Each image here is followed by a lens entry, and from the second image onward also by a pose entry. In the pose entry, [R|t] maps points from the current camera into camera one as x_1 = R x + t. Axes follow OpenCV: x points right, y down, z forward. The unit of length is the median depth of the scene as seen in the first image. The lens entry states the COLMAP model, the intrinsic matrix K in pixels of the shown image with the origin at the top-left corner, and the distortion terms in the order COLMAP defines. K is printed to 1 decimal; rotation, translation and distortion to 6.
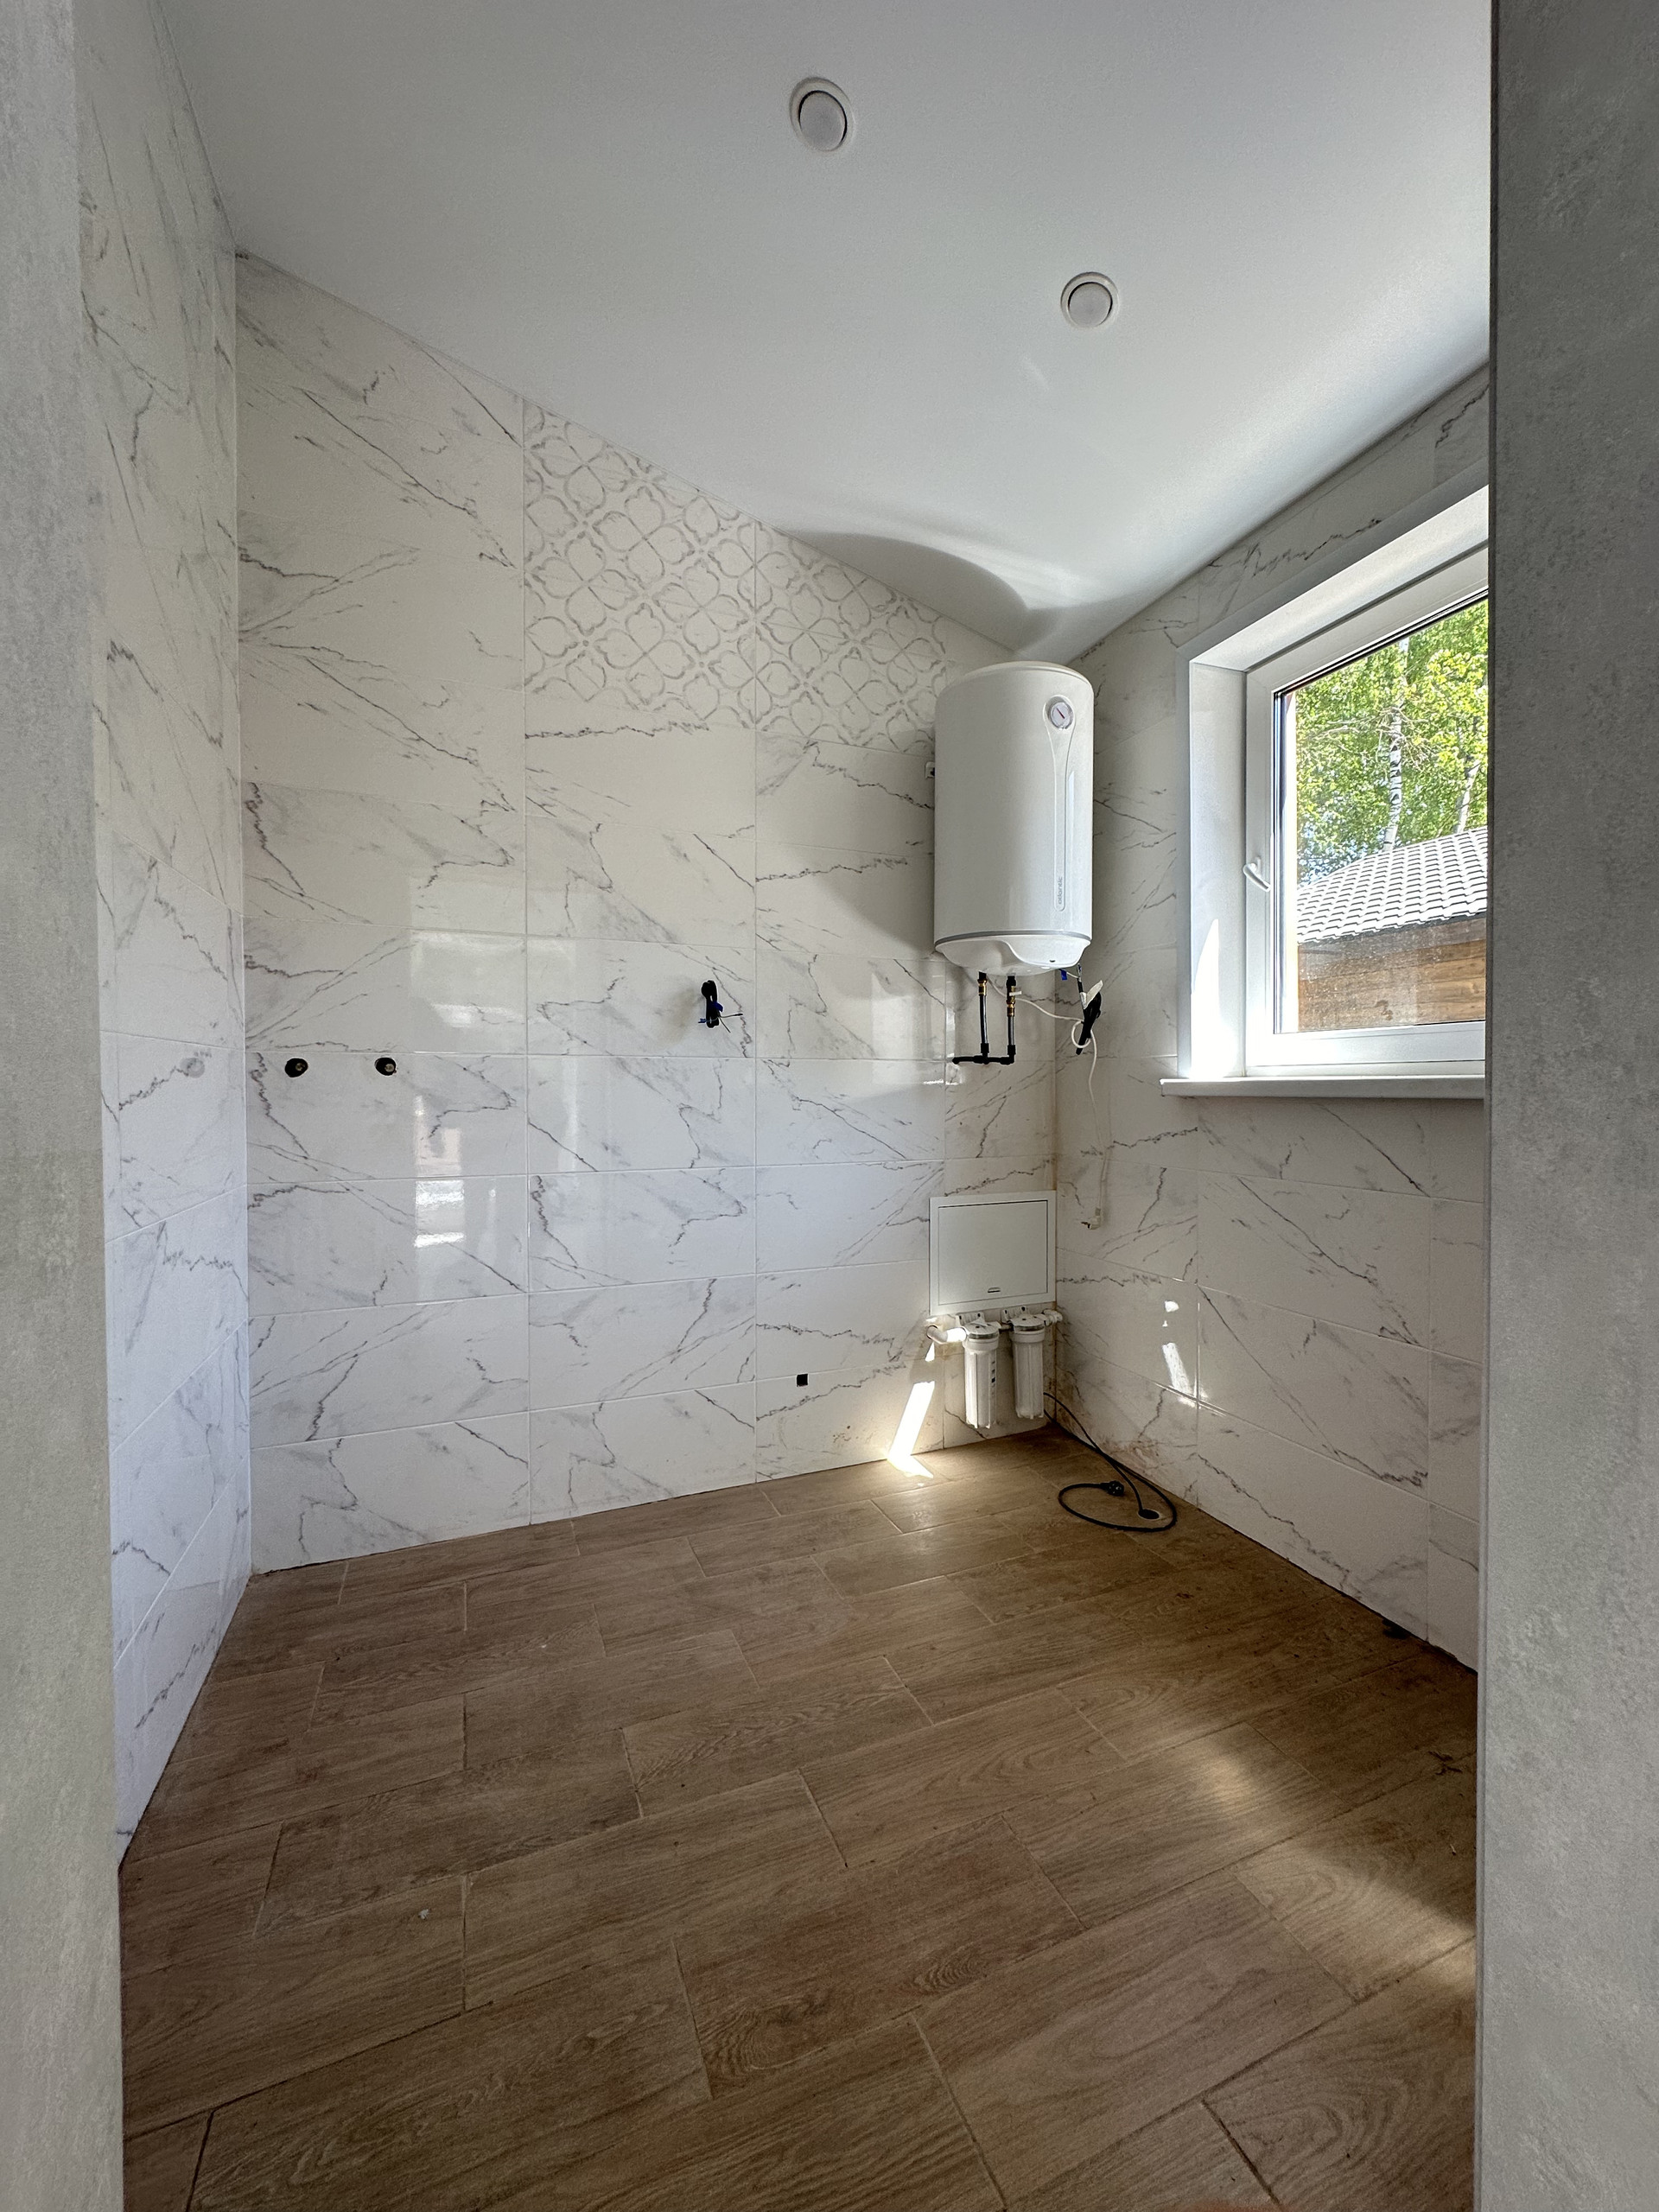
lens RADIAL K [[880.9, 0, 834.3], [0, 880.9, 1100.0], [0, 0, 1]] dist [-0.000995, 0.000536]
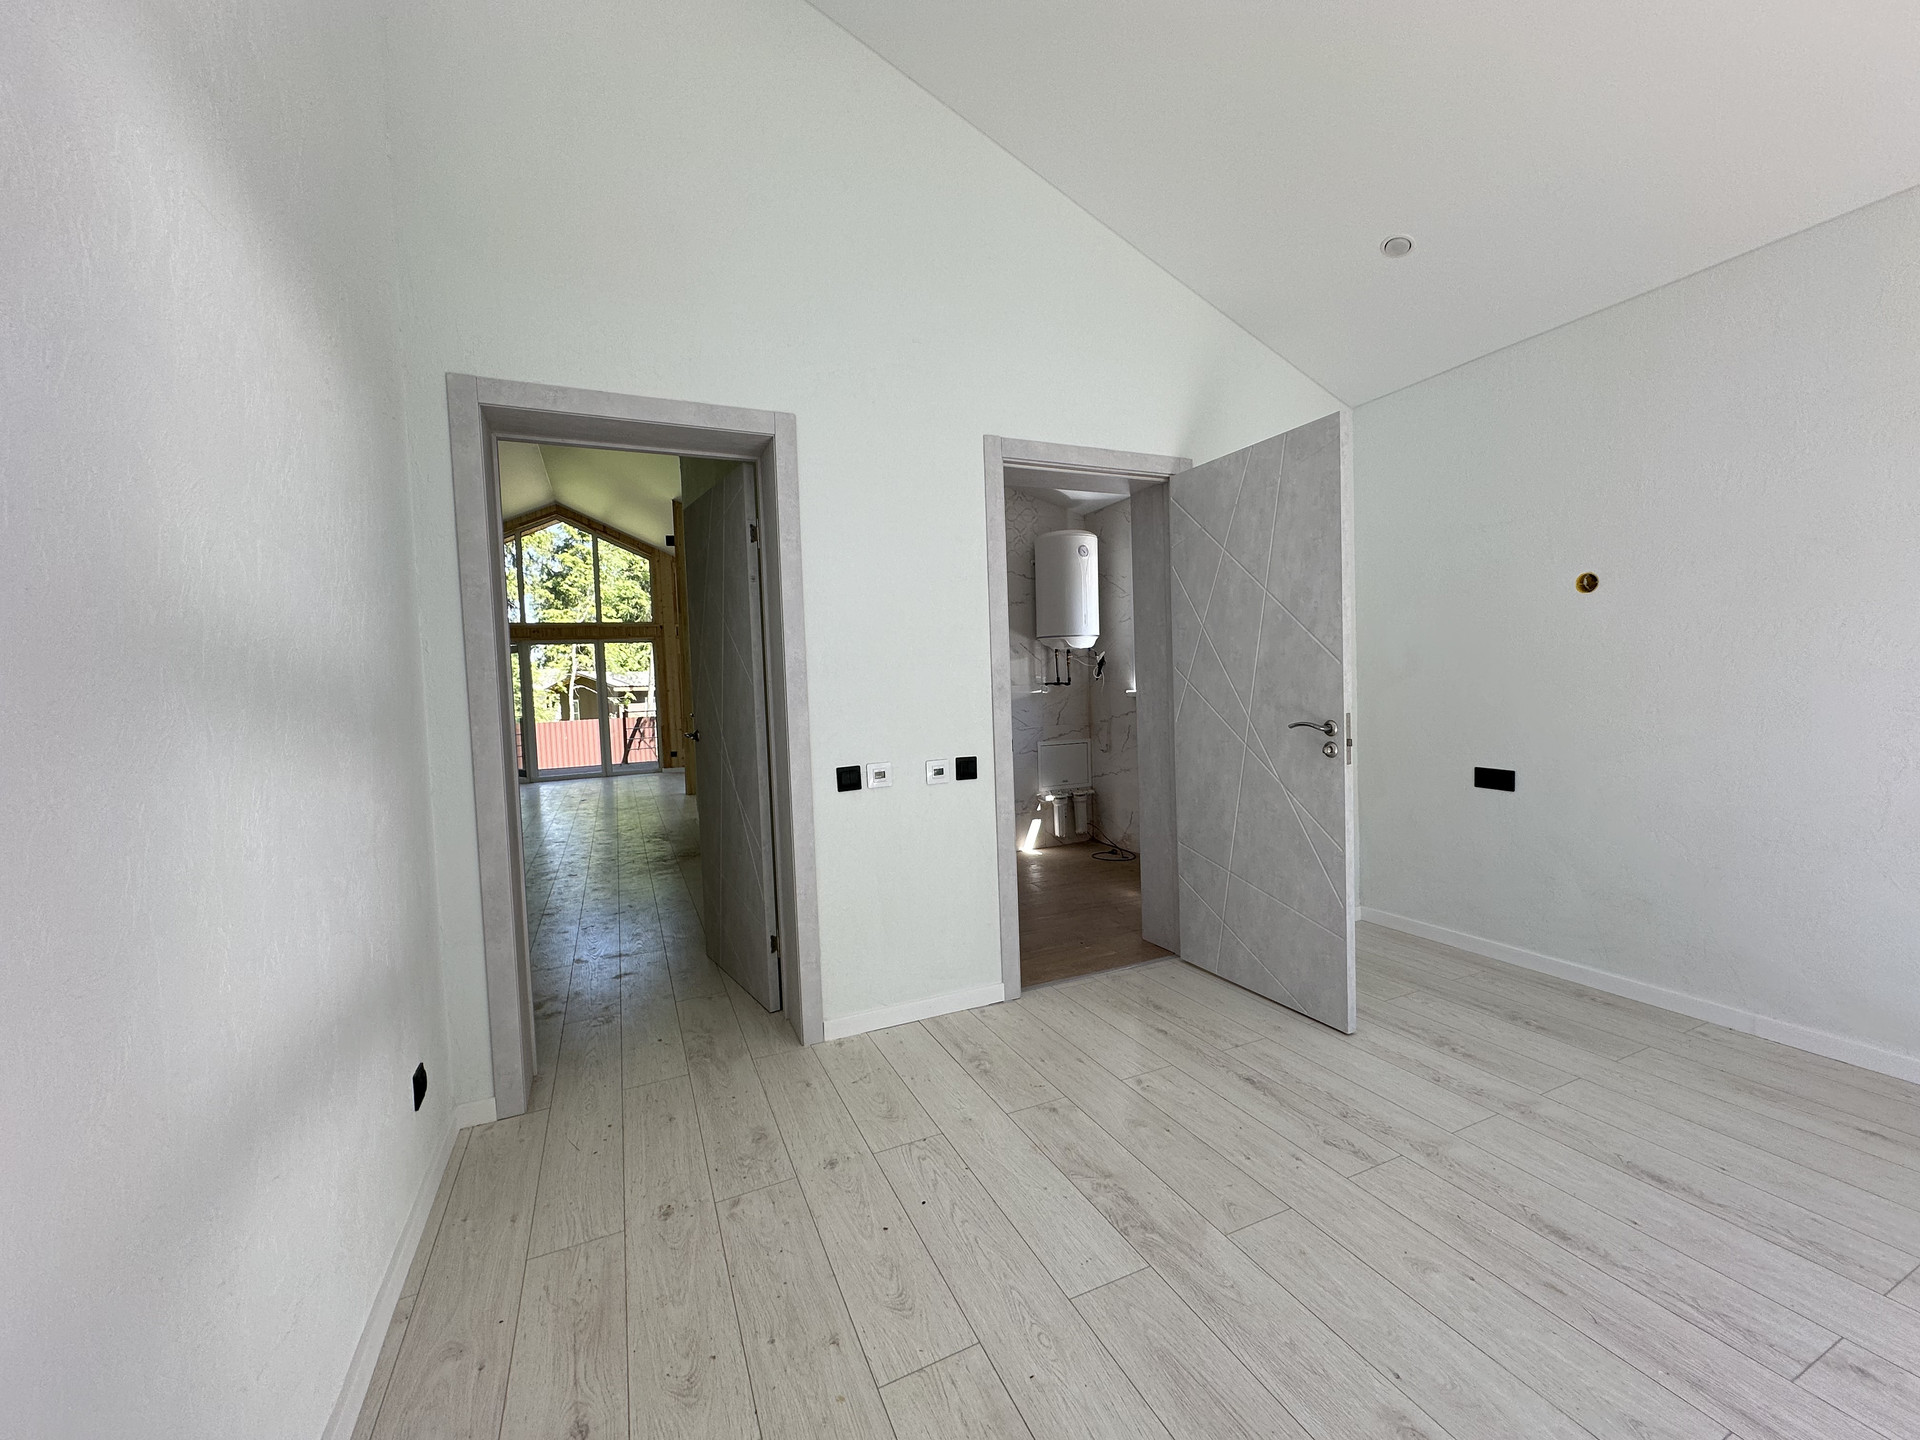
lens RADIAL K [[764.6, 0, 956.4], [0, 764.6, 714.9], [0, 0, 1]] dist [-0.000995, 0.000536]
pose [[0.998954, -0.030533, 0.034031, -0.179009], [0.029771, 0.999299, 0.022684, -0.015778], [-0.034700, -0.021647, 0.999163, -1.063024]]
